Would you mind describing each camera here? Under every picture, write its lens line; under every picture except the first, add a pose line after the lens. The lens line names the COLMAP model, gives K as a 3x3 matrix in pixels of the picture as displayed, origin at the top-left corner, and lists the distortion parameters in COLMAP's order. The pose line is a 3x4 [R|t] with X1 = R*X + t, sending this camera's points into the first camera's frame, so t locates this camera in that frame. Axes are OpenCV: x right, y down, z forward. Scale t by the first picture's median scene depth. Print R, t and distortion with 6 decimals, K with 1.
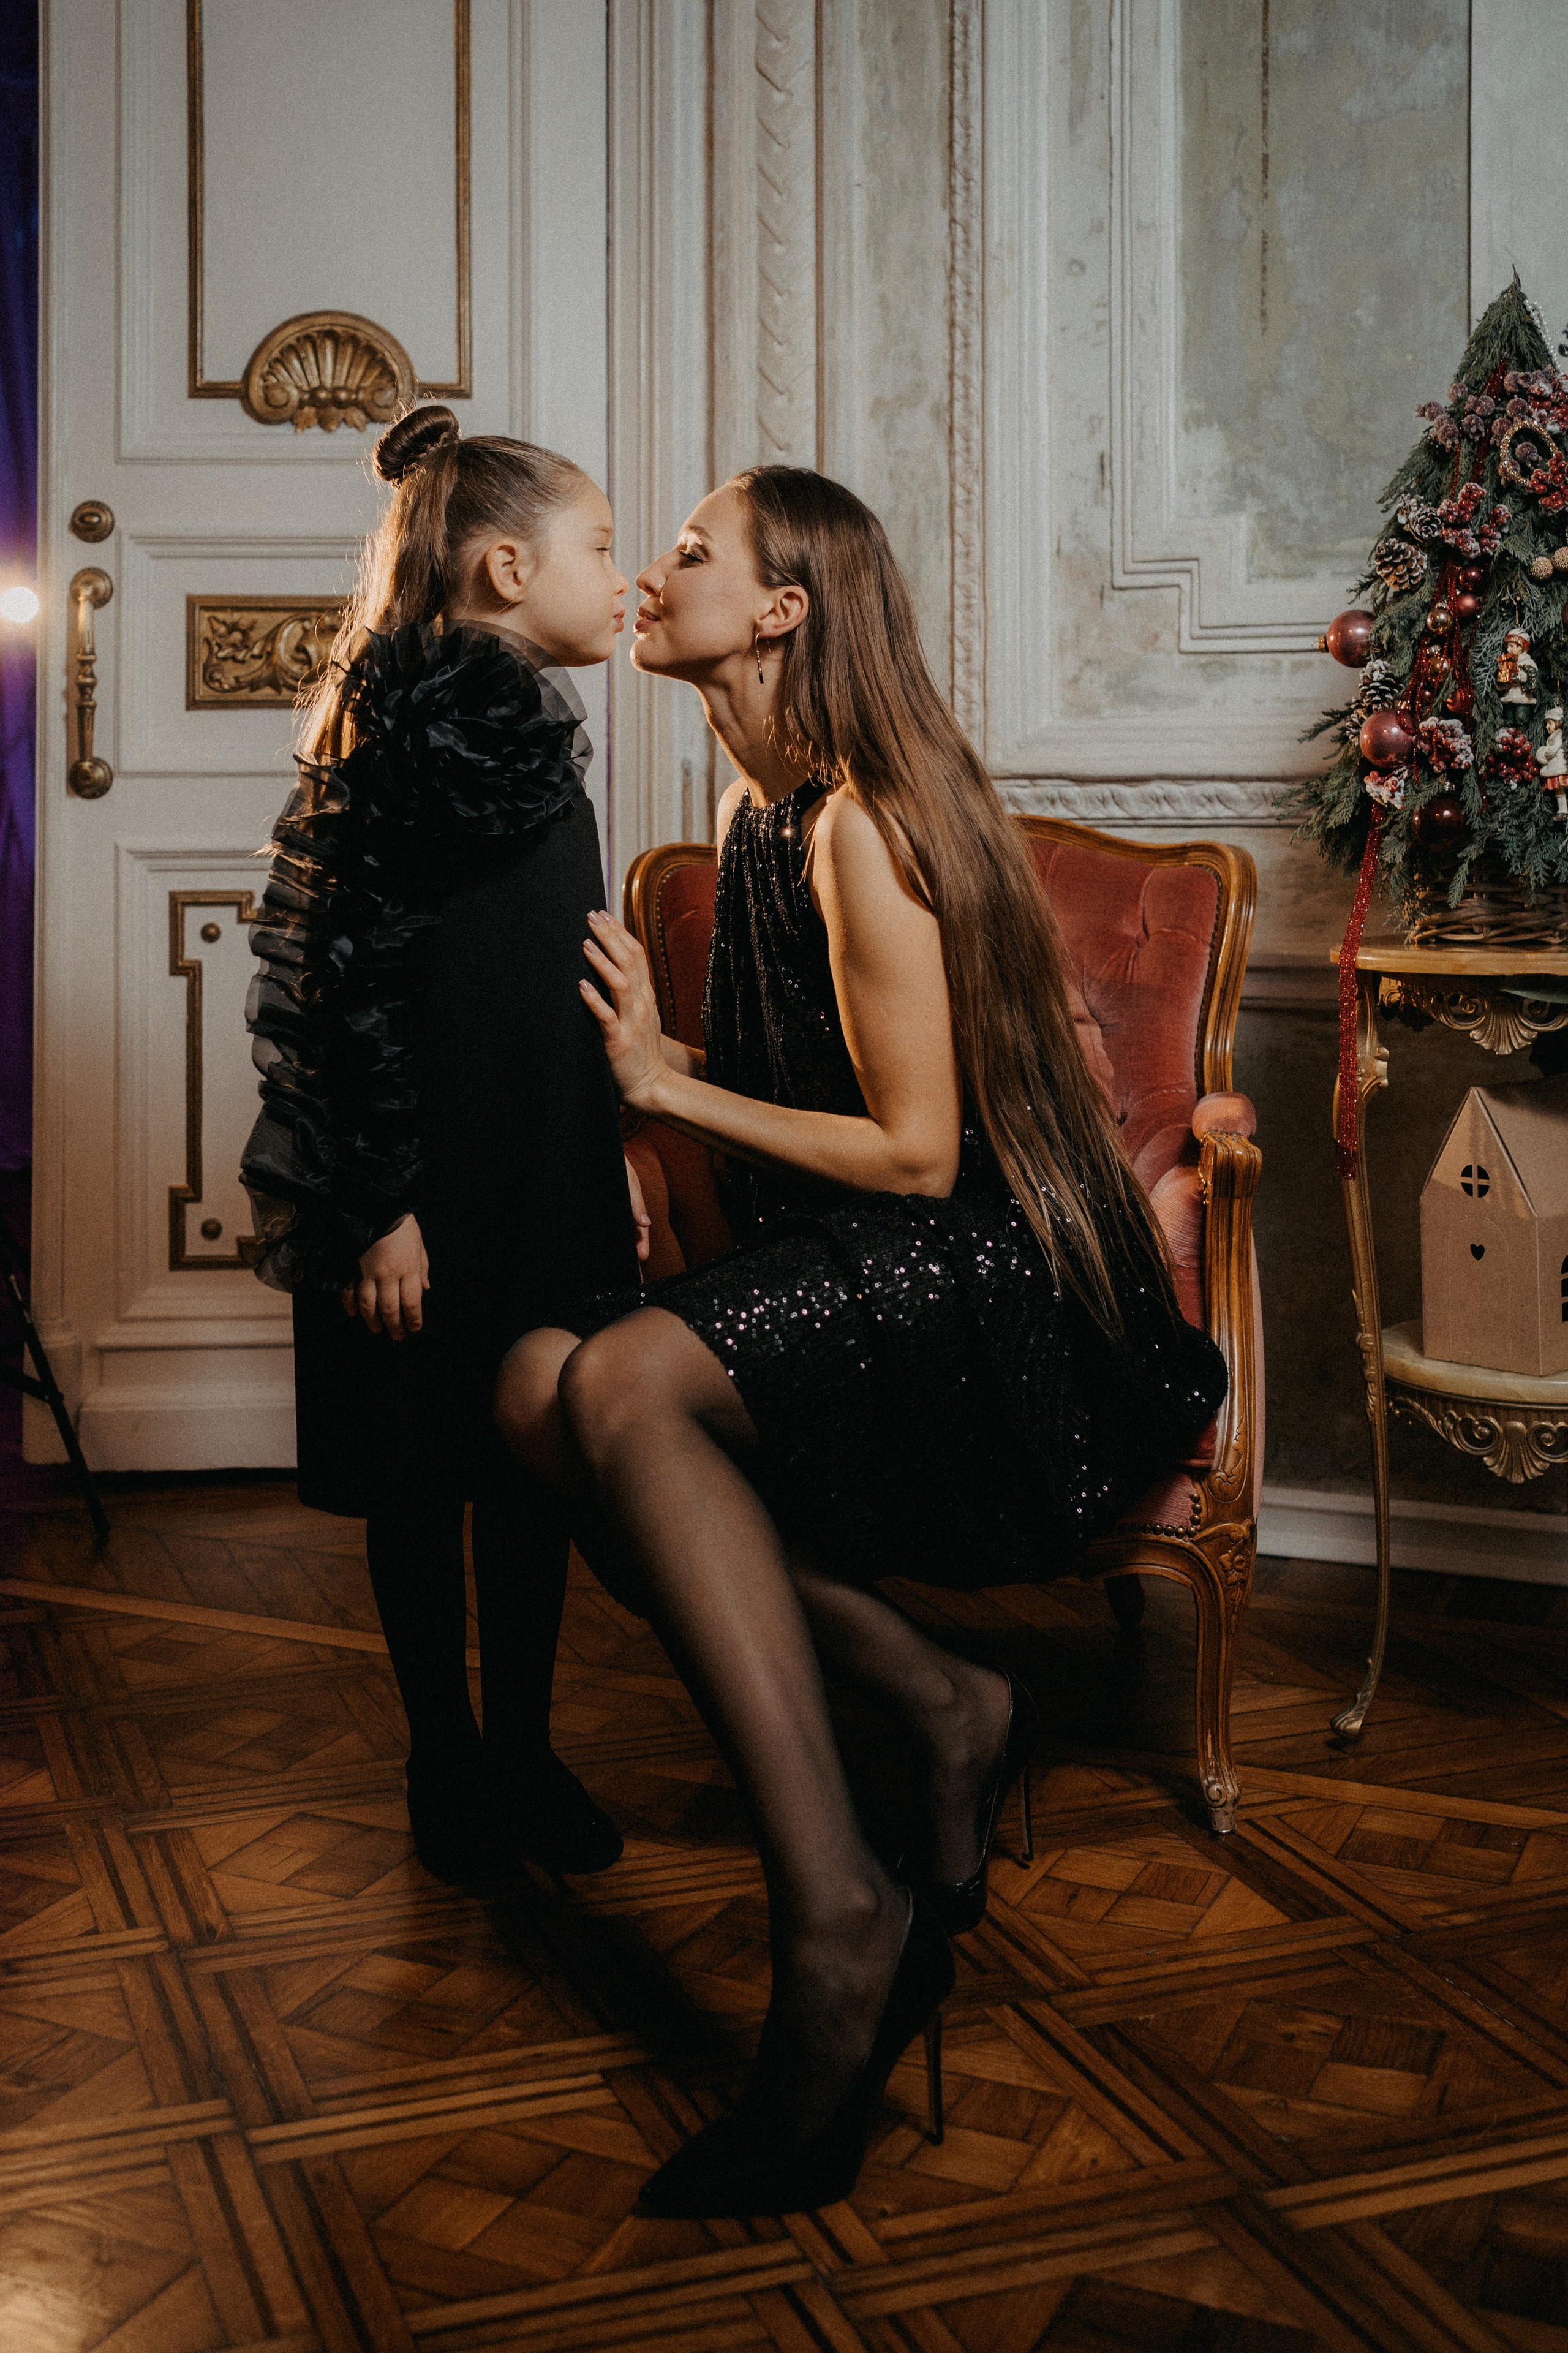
lens RADIAL K [[2658.1, 0, 688.3], [0, 2658.1, 767.1], [0, 0, 1]] dist [0.004737, 0.007269]
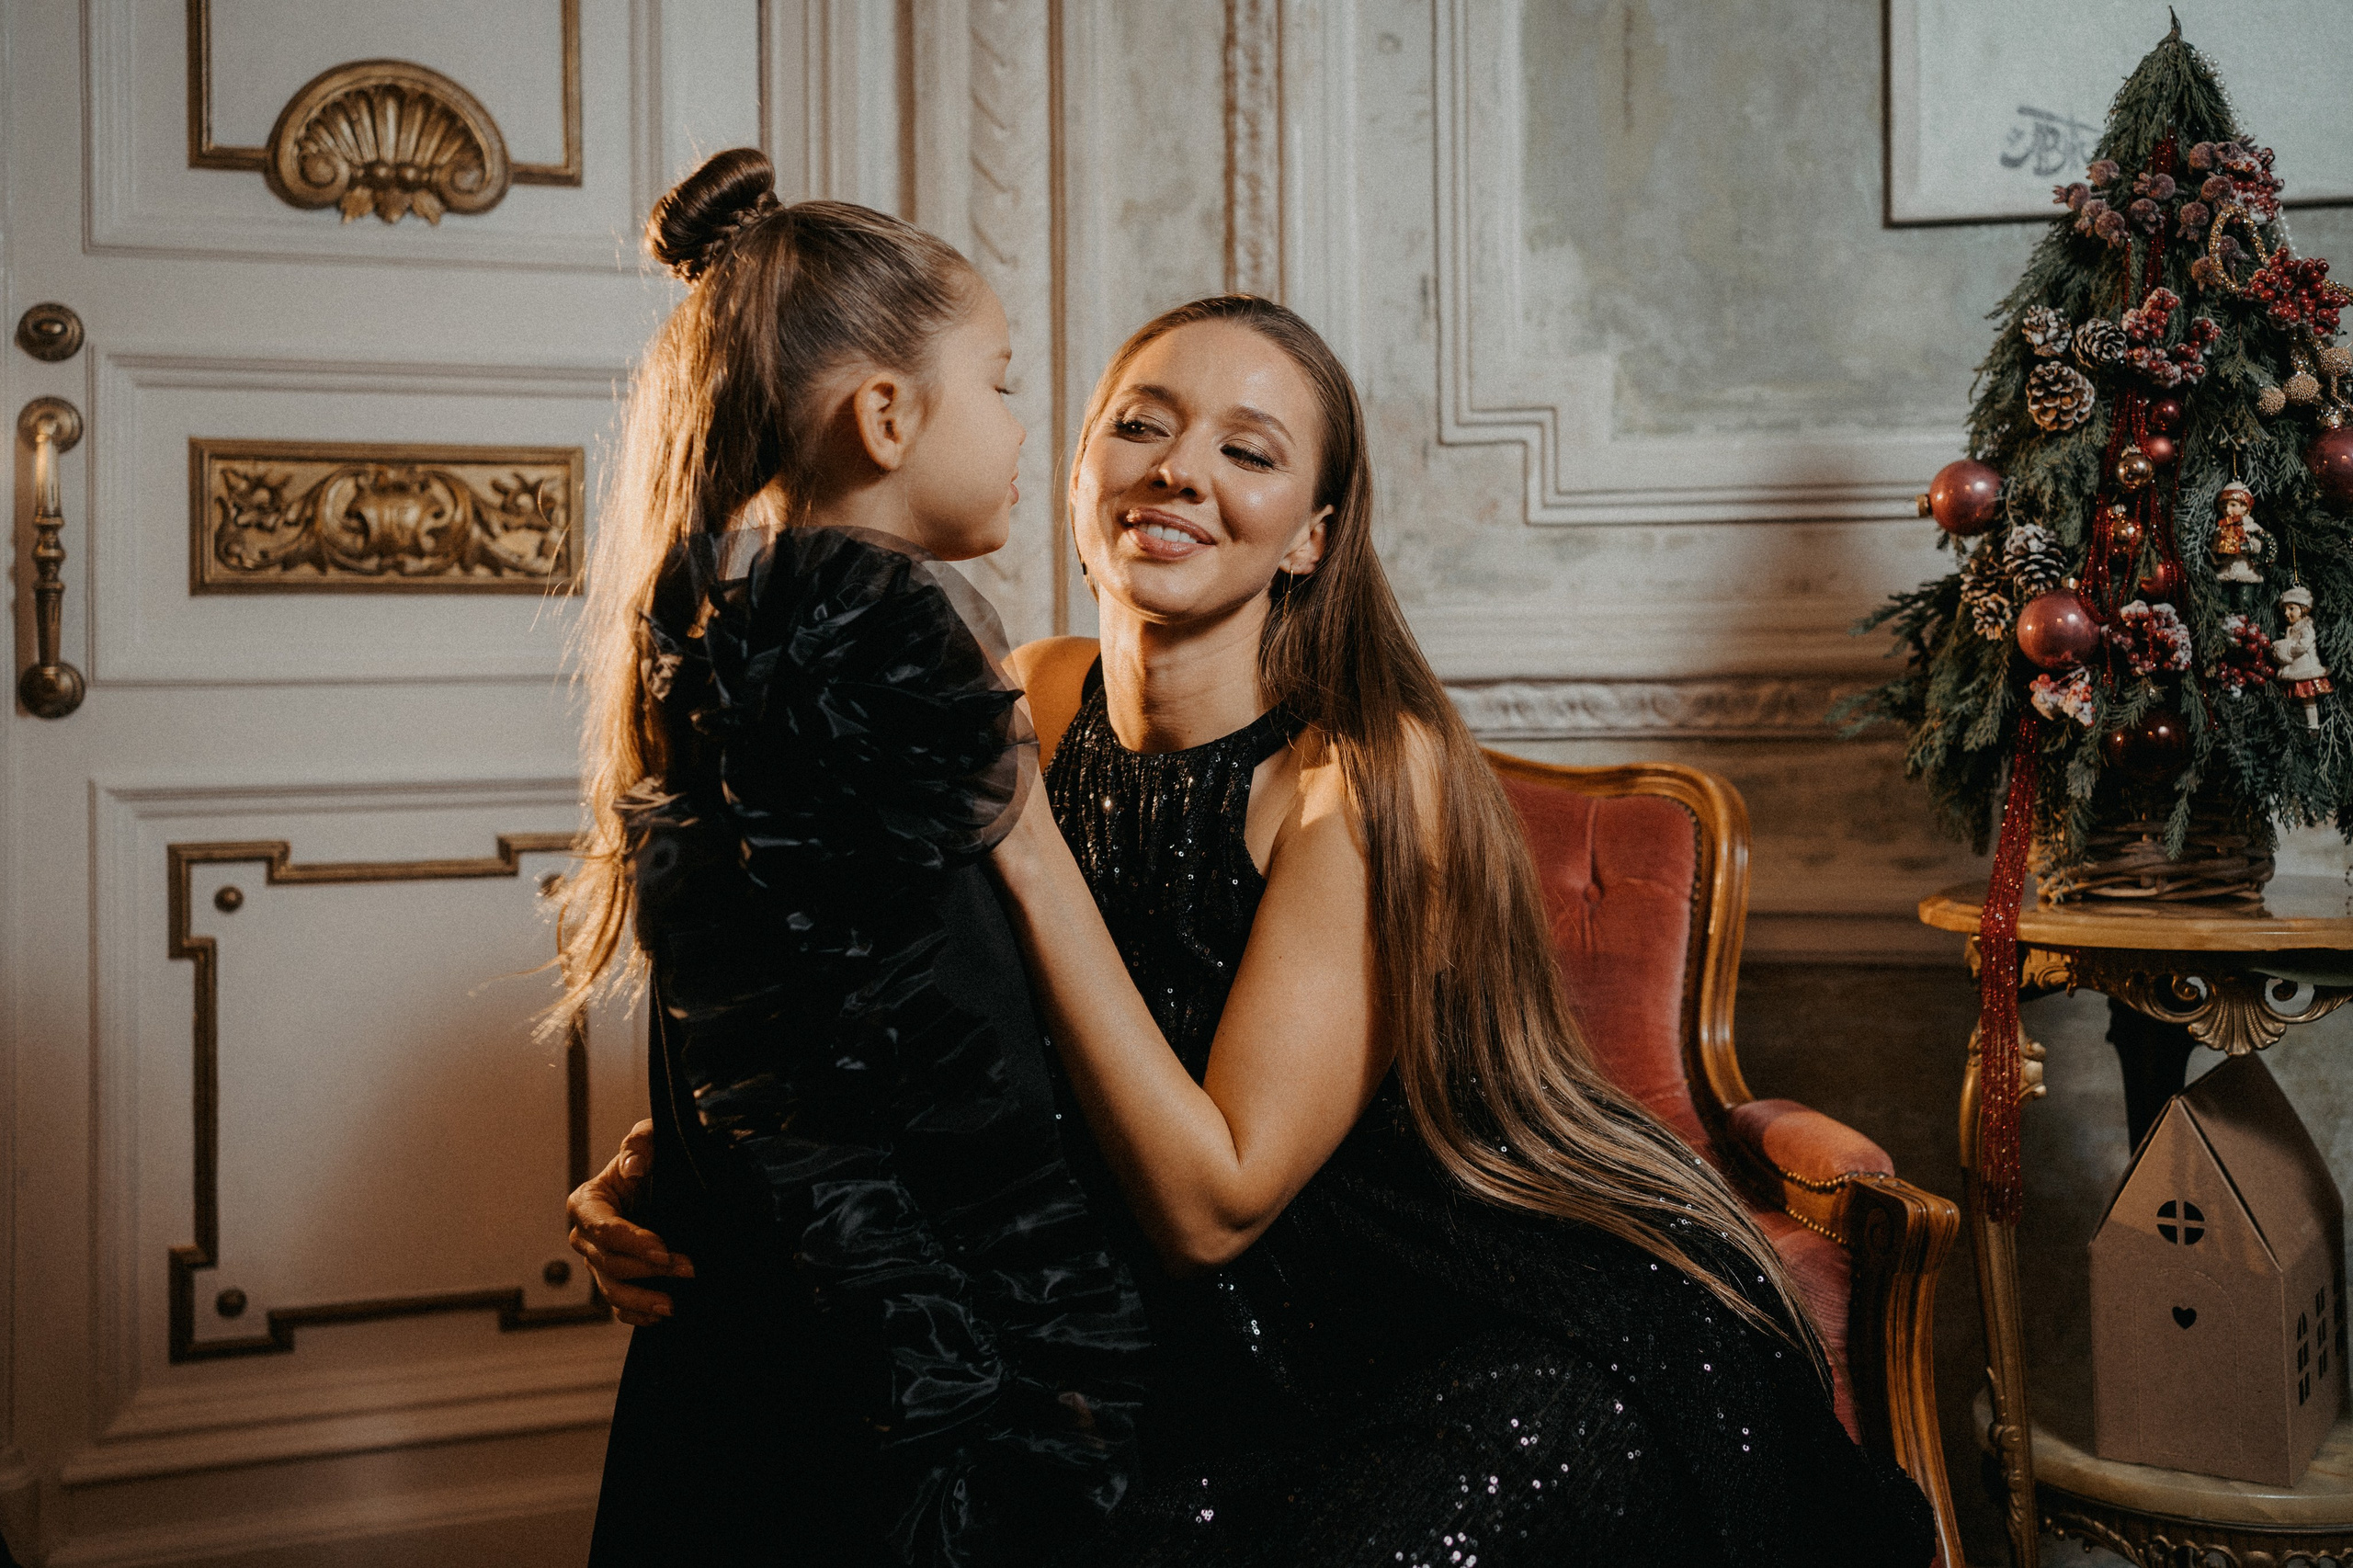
lens RADIAL K [[2462.7, 0, 1094.8], [0, 2462.7, 668.0], [0, 0, 1]] dist [-0.010863, 0.093791]
pose [[0.967441, -0.006407, 0.253015, -0.134655], [0.005388, 0.999974, 0.004721, -0.003769], [-0.253039, -0.003204, 0.967451, 0.316862]]
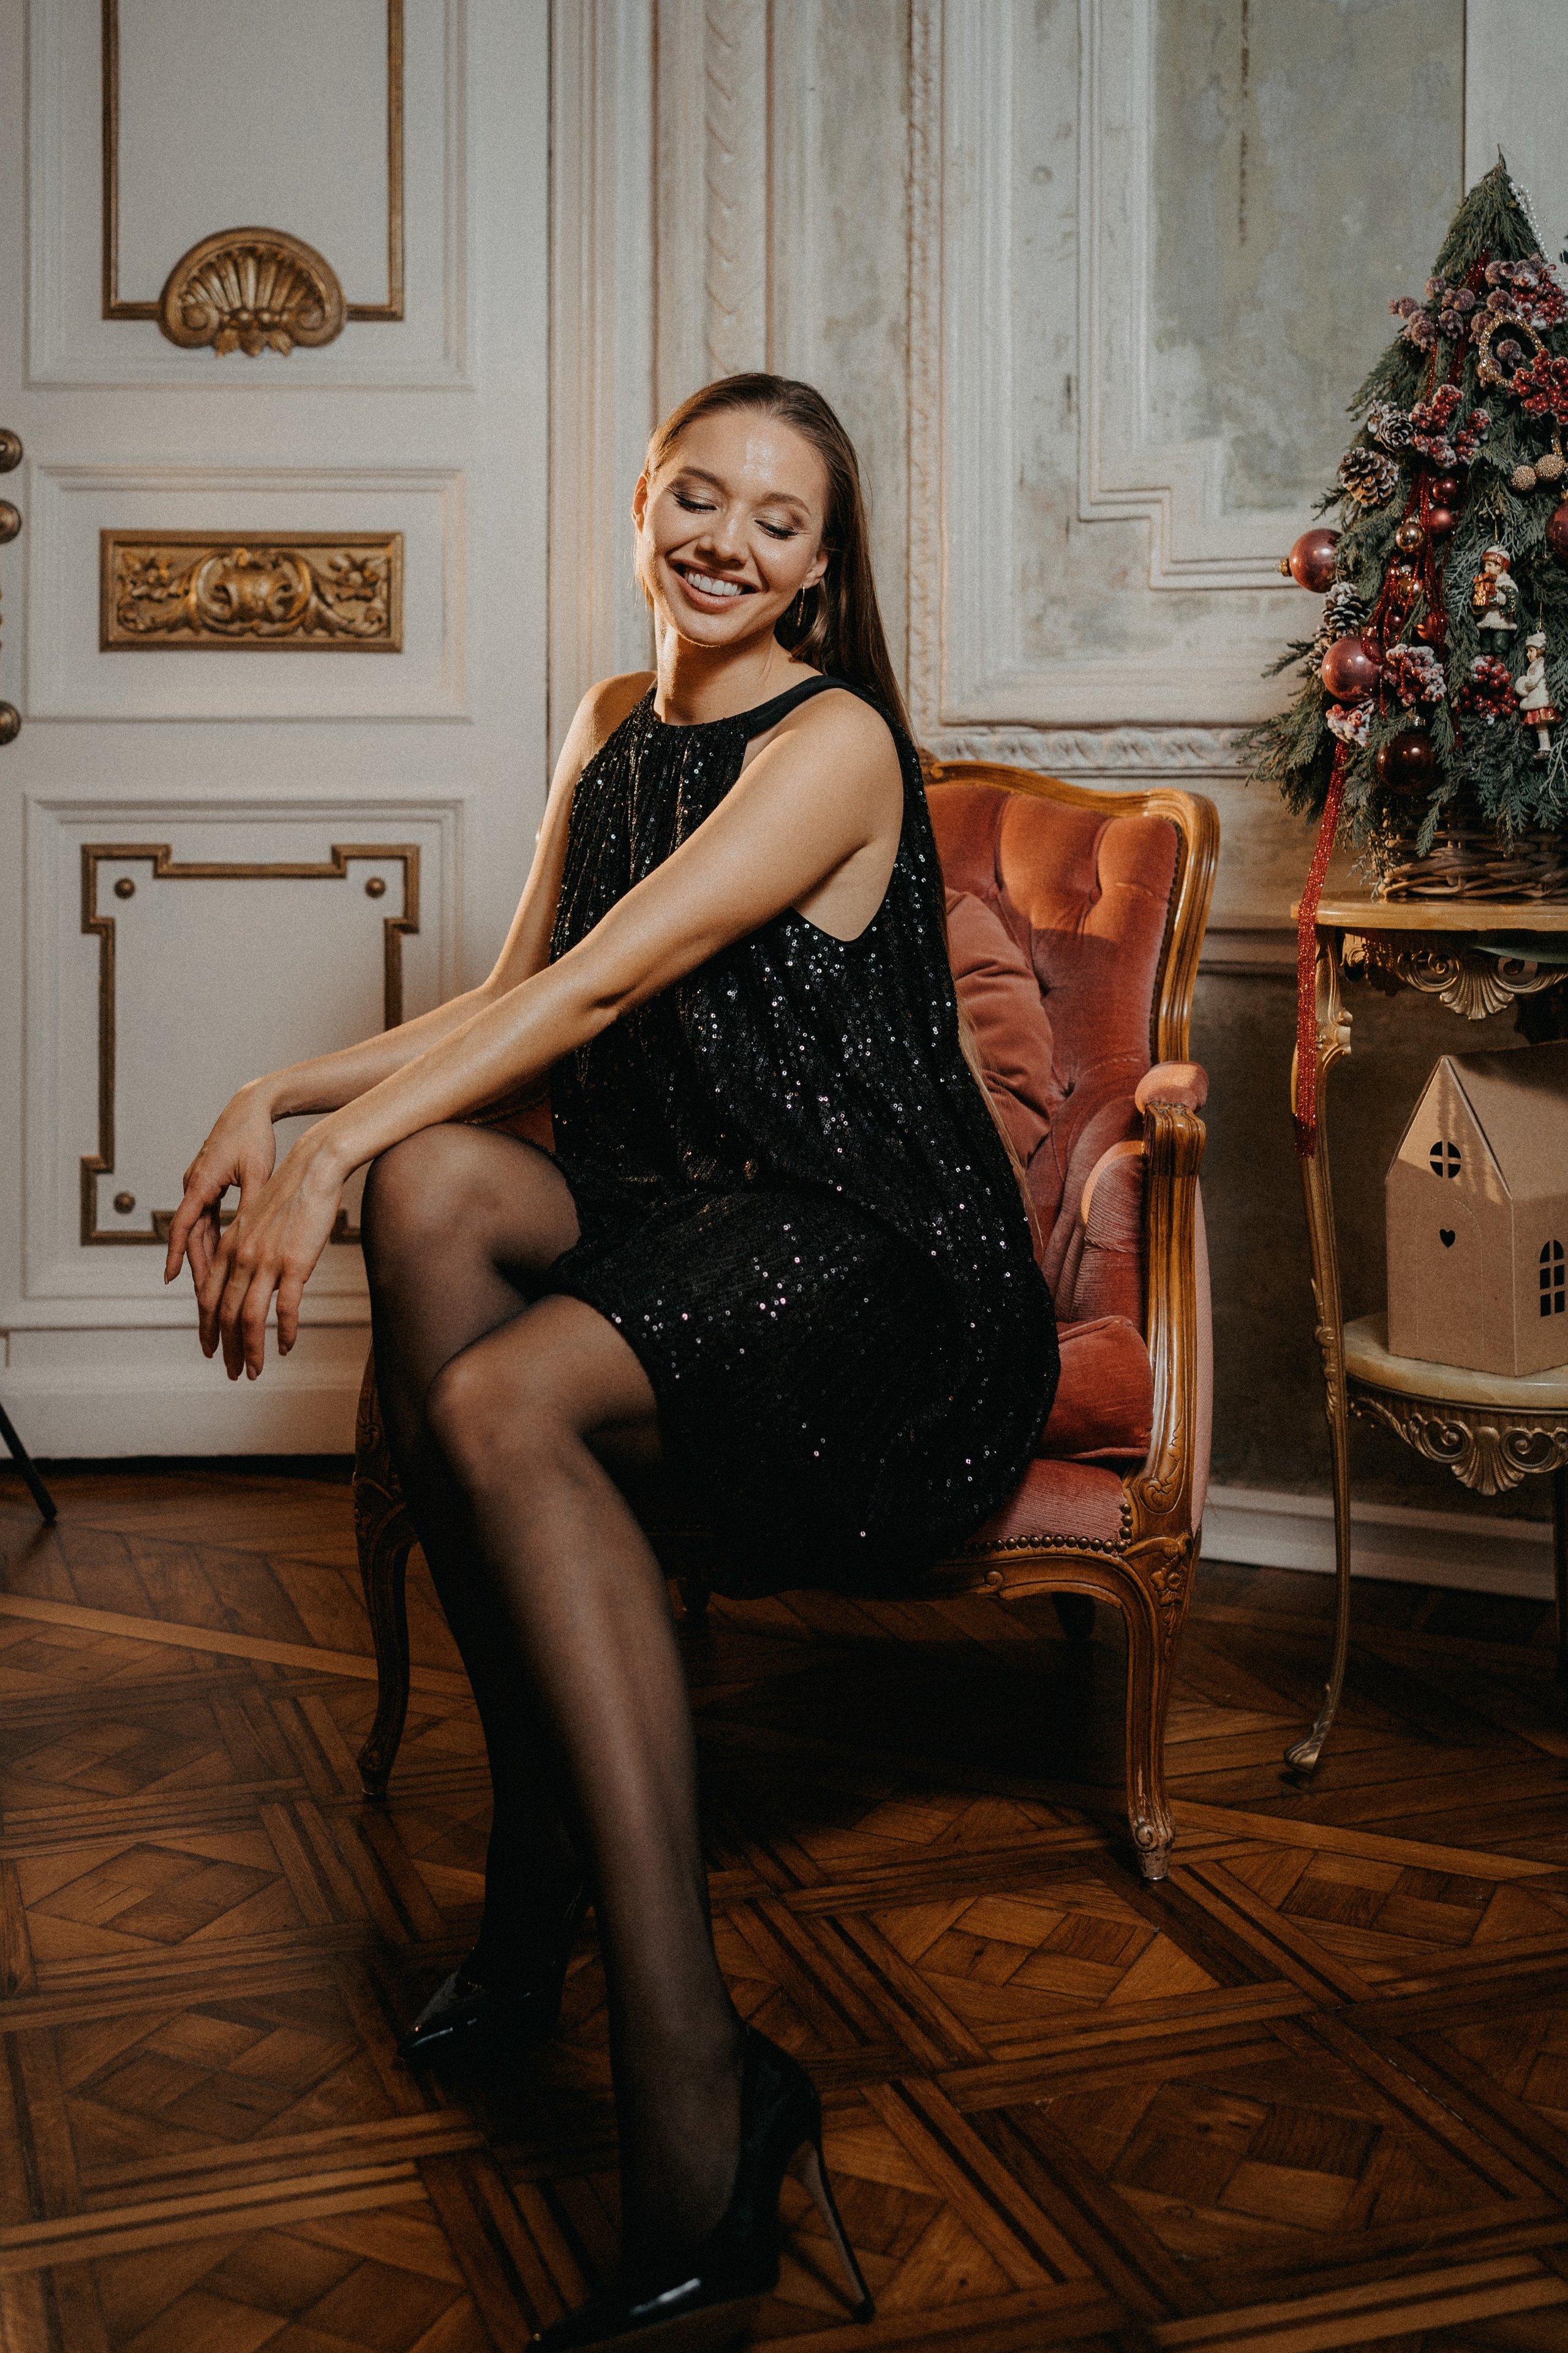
lens RADIAL K [[2631.6, 0, 692.8], [0, 2631.6, 775.1], [0, 0, 1]] dist [-0.000681, 0.032375]
pose [[0.999788, 0.004466, -0.020097, 0.045230], [-0.004274, 0.999945, 0.009578, 0.013889], [0.020139, -0.009490, 0.999752, 0.080947]]
